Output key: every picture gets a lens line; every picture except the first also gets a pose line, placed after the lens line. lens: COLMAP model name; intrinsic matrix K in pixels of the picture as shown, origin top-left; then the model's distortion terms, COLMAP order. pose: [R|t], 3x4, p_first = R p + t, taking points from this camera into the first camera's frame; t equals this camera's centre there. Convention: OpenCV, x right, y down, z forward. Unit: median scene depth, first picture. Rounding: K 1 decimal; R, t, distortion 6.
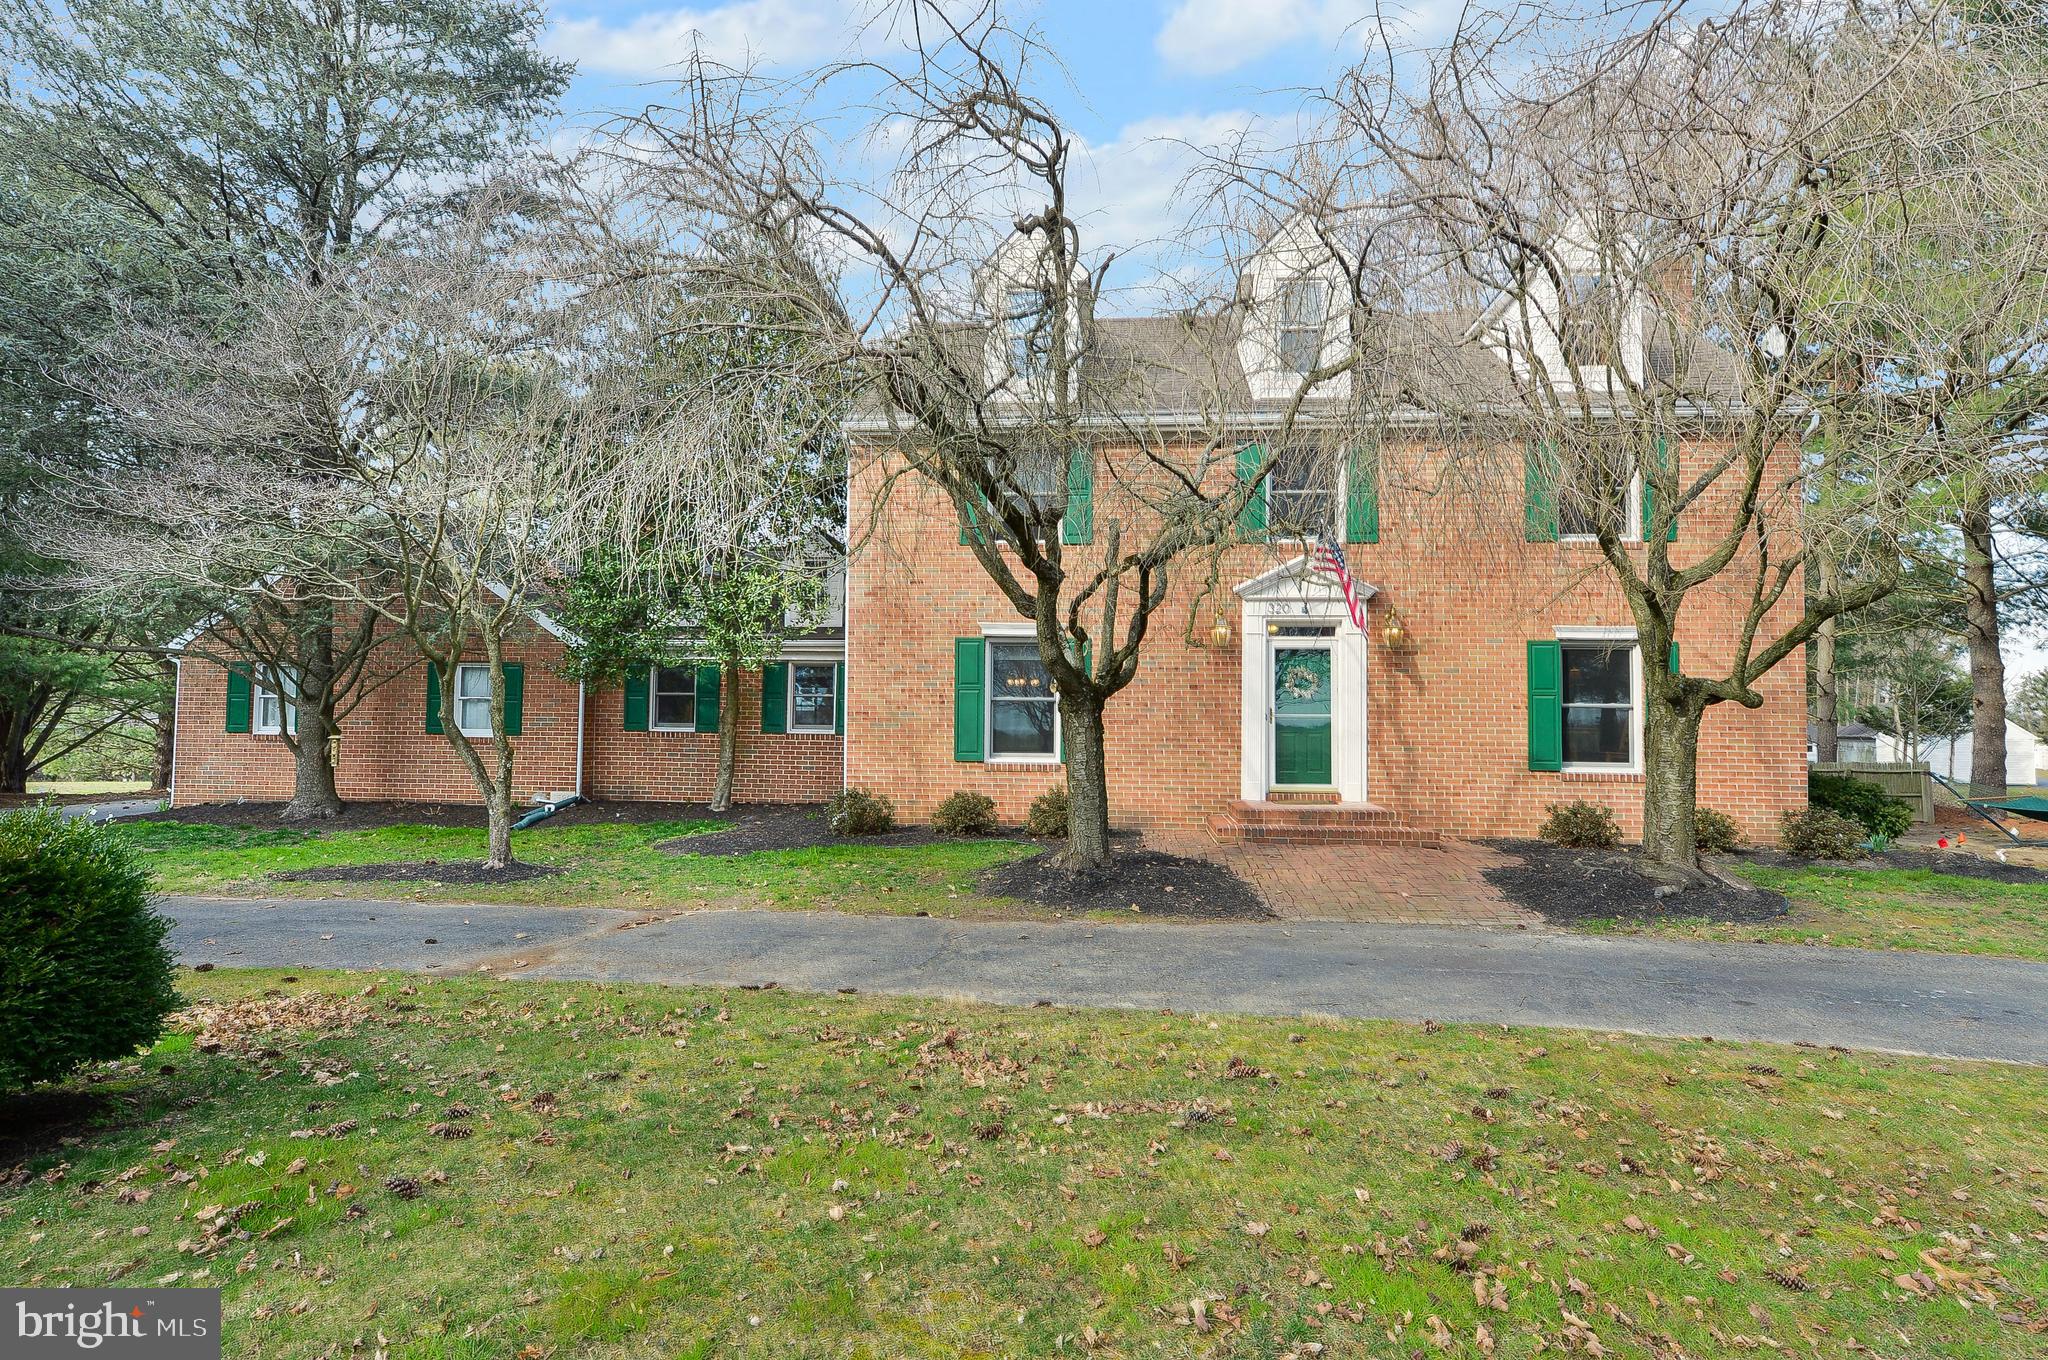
lens RADIAL K [[1051.2, 0, 1022.8], [0, 1051.2, 721.3], [0, 0, 1]] dist [-0.000801, -0.000181]
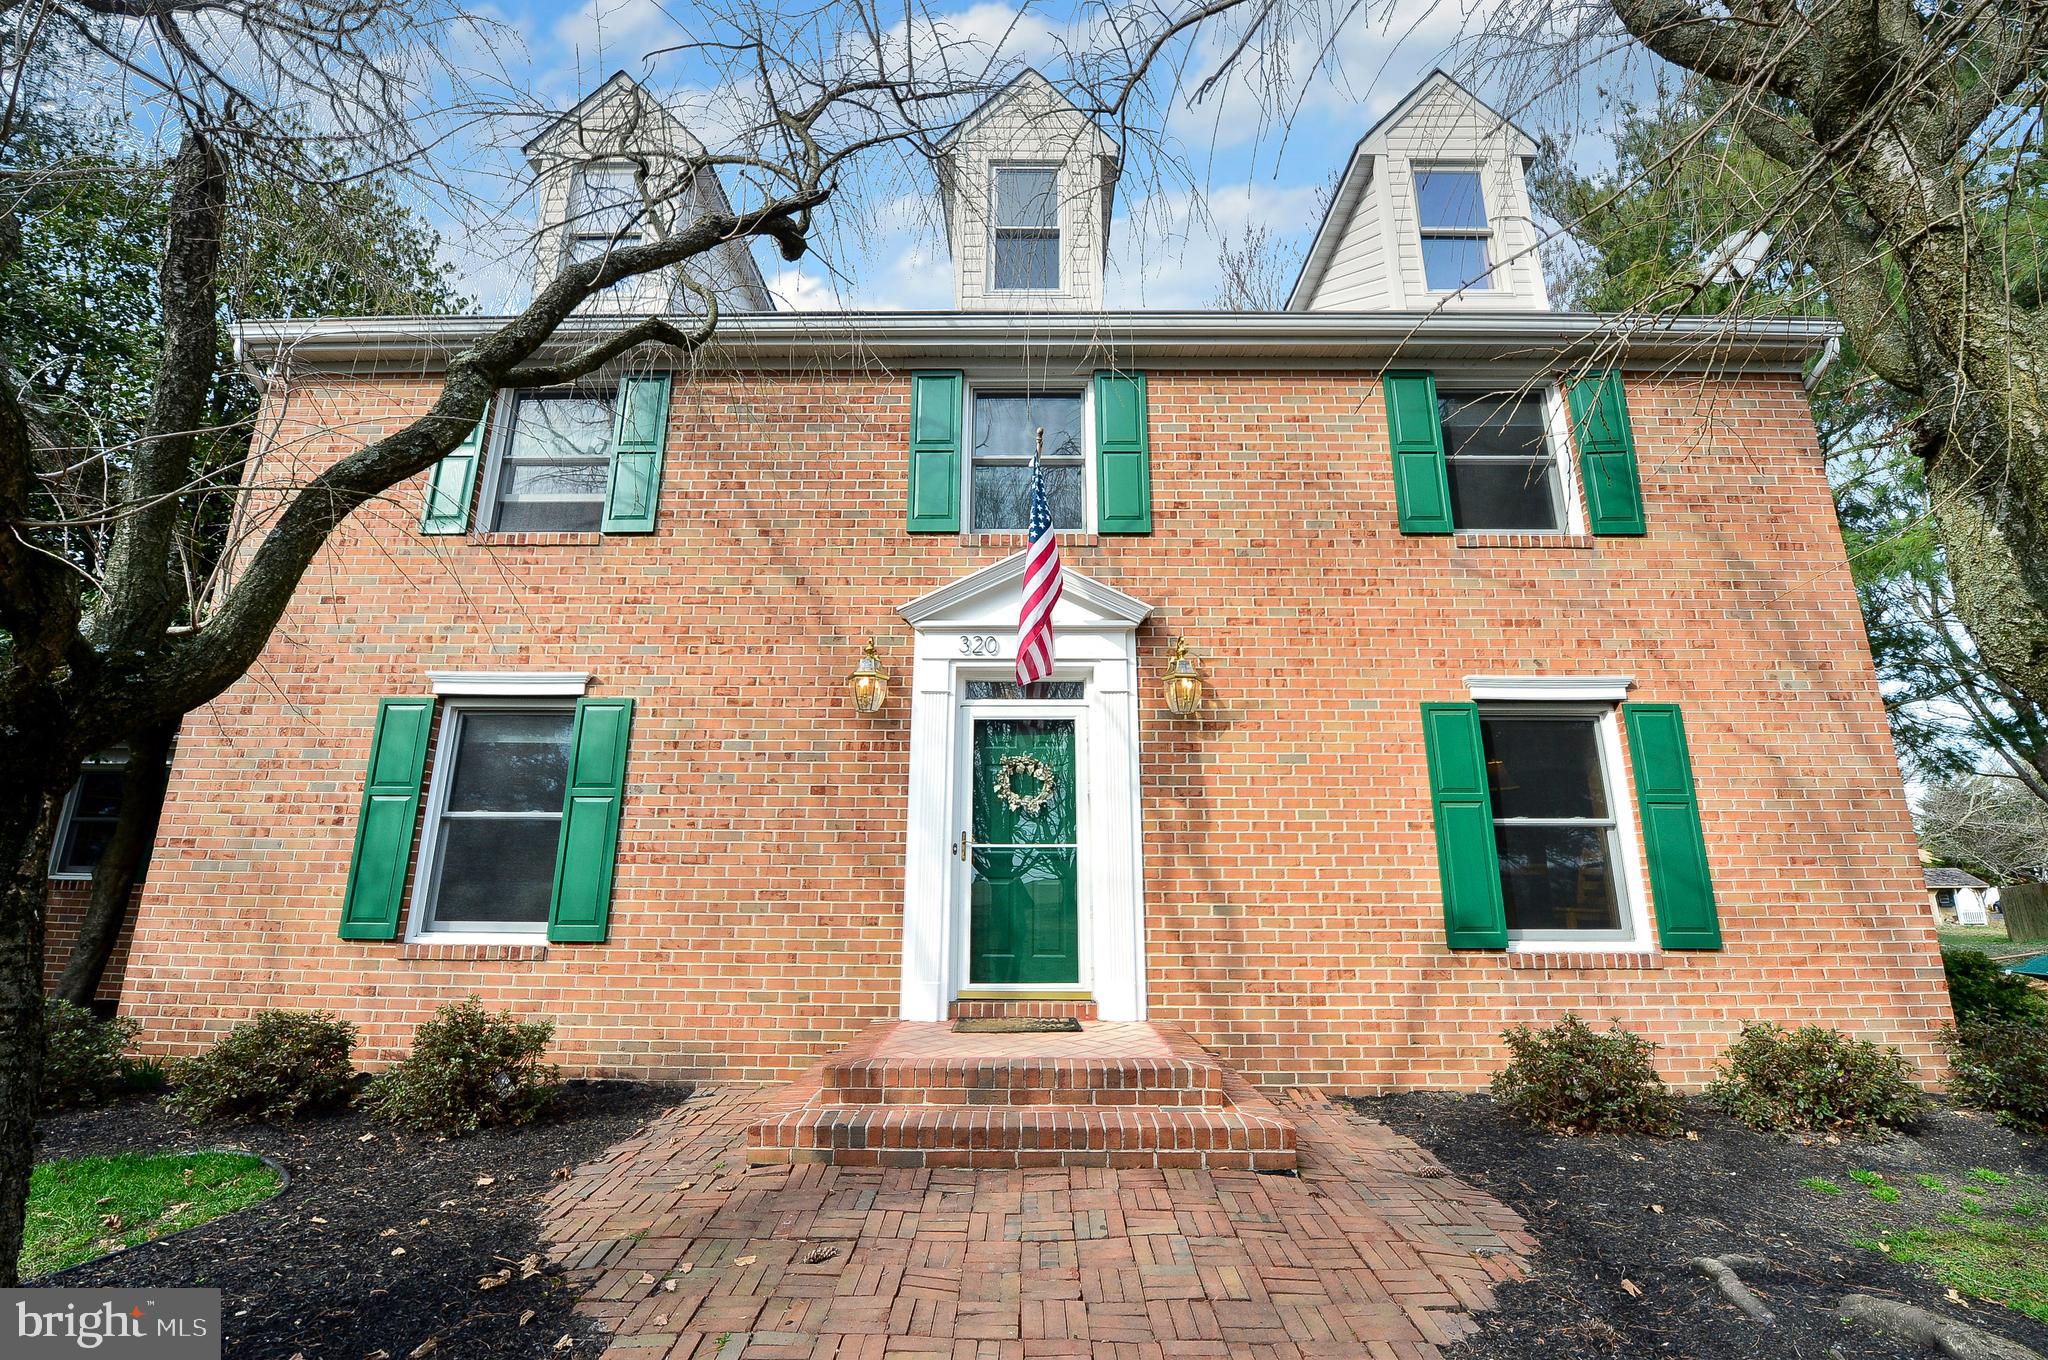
lens RADIAL K [[883.8, 0, 1024.0], [0, 883.8, 680.0], [0, 0, 1]] dist [-0.017714, -0.000158]
pose [[0.994581, 0.015535, 0.102800, 0.222259], [0.006635, 0.977274, -0.211878, 0.007480], [-0.103756, 0.211412, 0.971874, 0.561757]]
